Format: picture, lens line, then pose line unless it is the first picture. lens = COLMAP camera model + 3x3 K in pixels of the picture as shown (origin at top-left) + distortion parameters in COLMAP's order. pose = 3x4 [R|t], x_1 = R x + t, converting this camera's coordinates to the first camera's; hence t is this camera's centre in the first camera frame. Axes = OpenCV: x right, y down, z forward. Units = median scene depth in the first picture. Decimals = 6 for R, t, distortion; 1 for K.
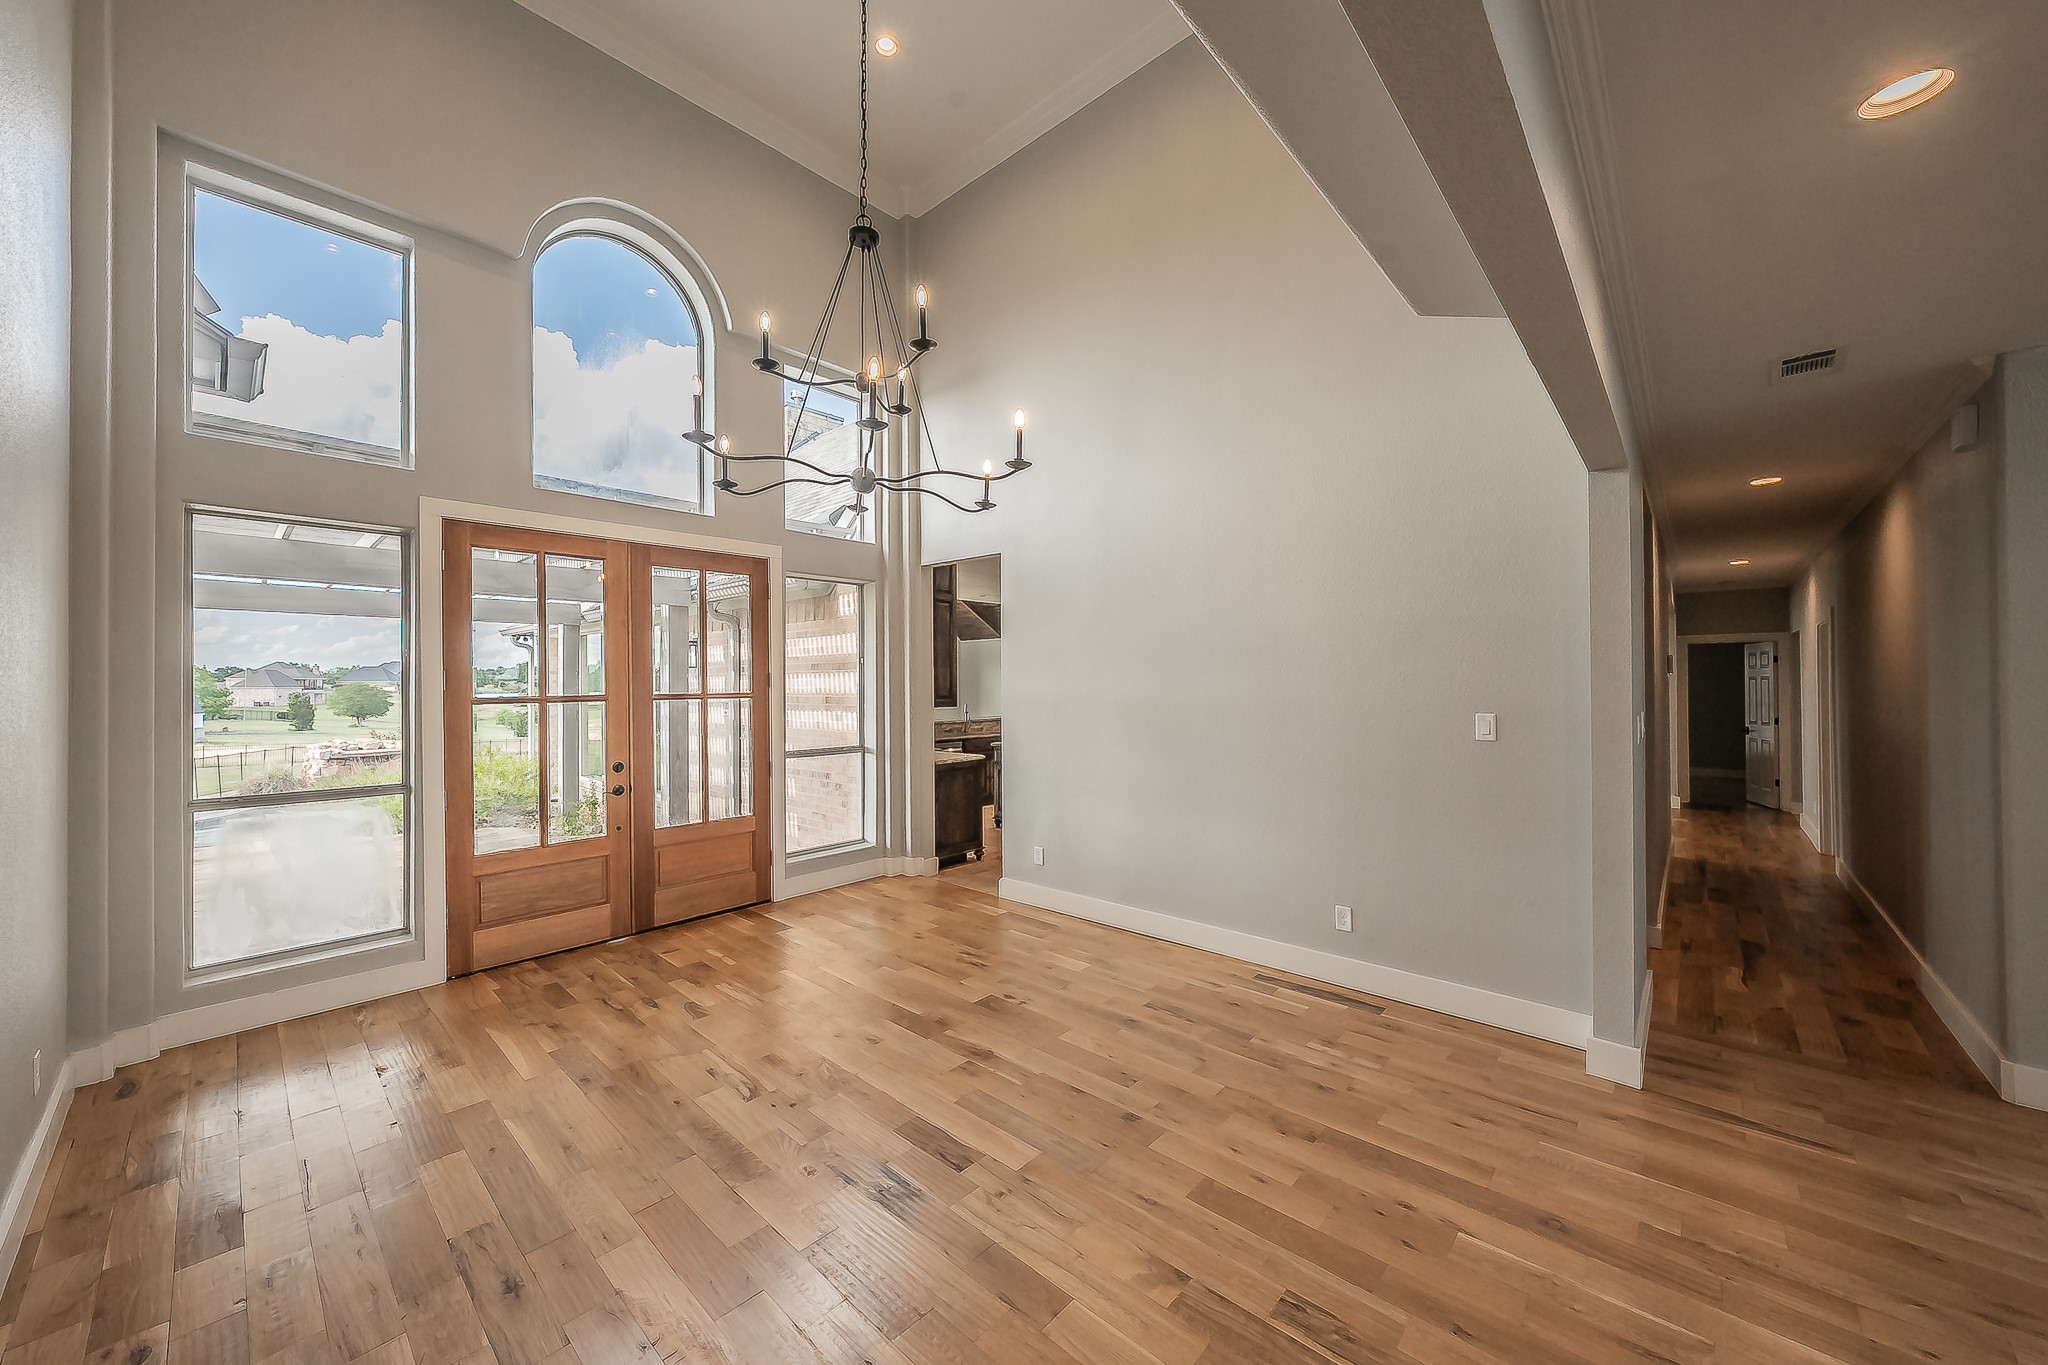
lens RADIAL K [[738.0, 0, 1029.4], [0, 738.0, 678.1], [0, 0, 1]] dist [0.000289, 0.000060]
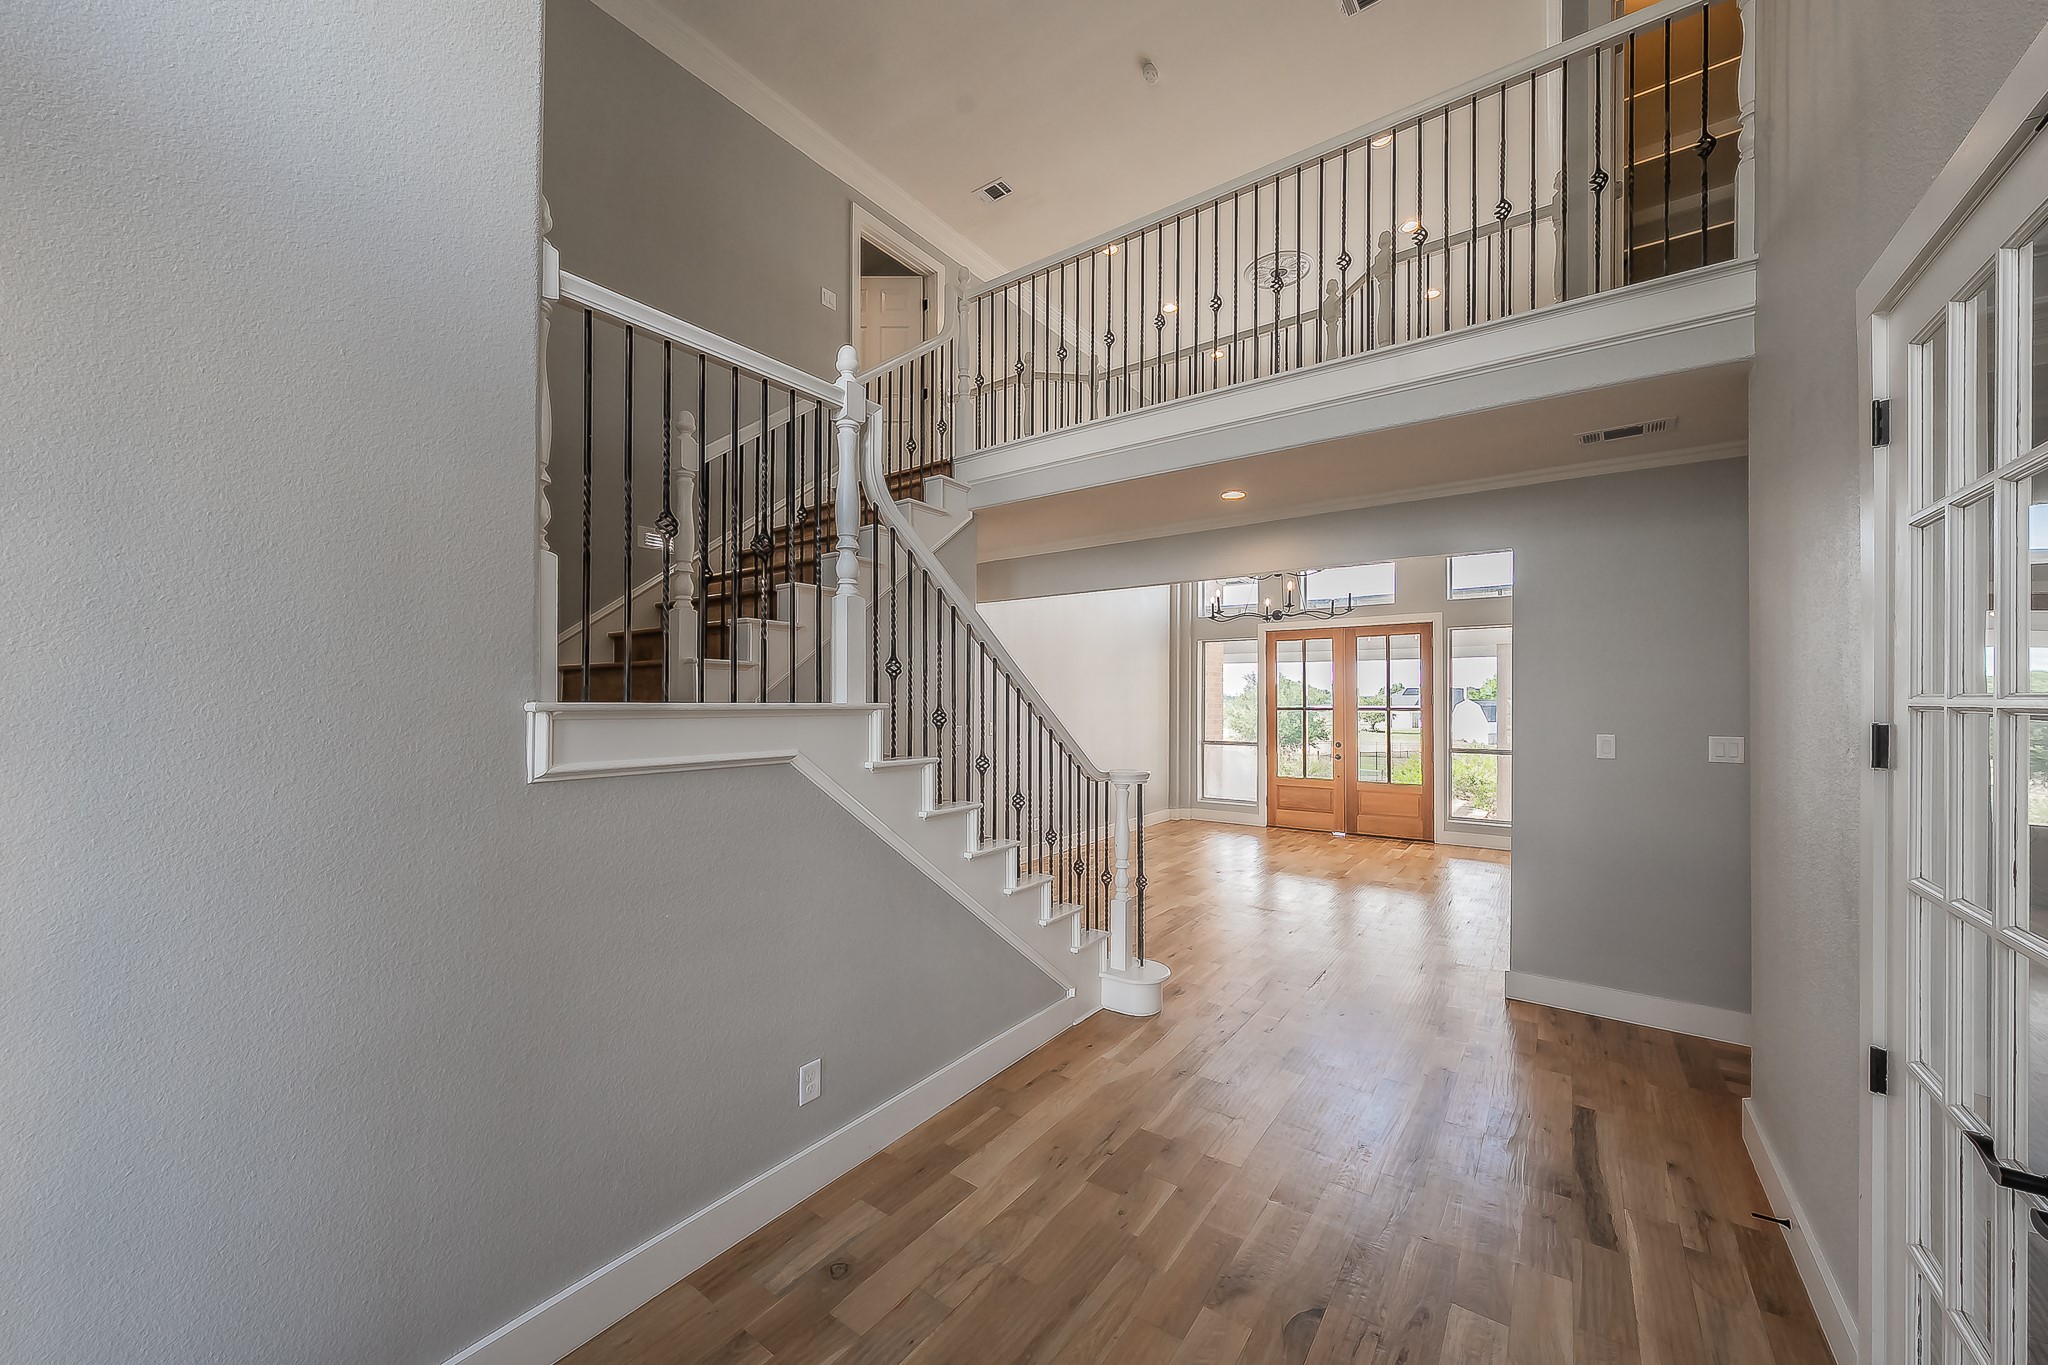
lens RADIAL K [[744.1, 0, 1016.3], [0, 744.1, 698.4], [0, 0, 1]] dist [-0.001606, -0.000149]
pose [[0.103952, 0.007050, -0.994557, 1.173874], [0.001712, 0.999972, 0.007267, -0.014397], [0.994581, -0.002458, 0.103937, -0.034435]]
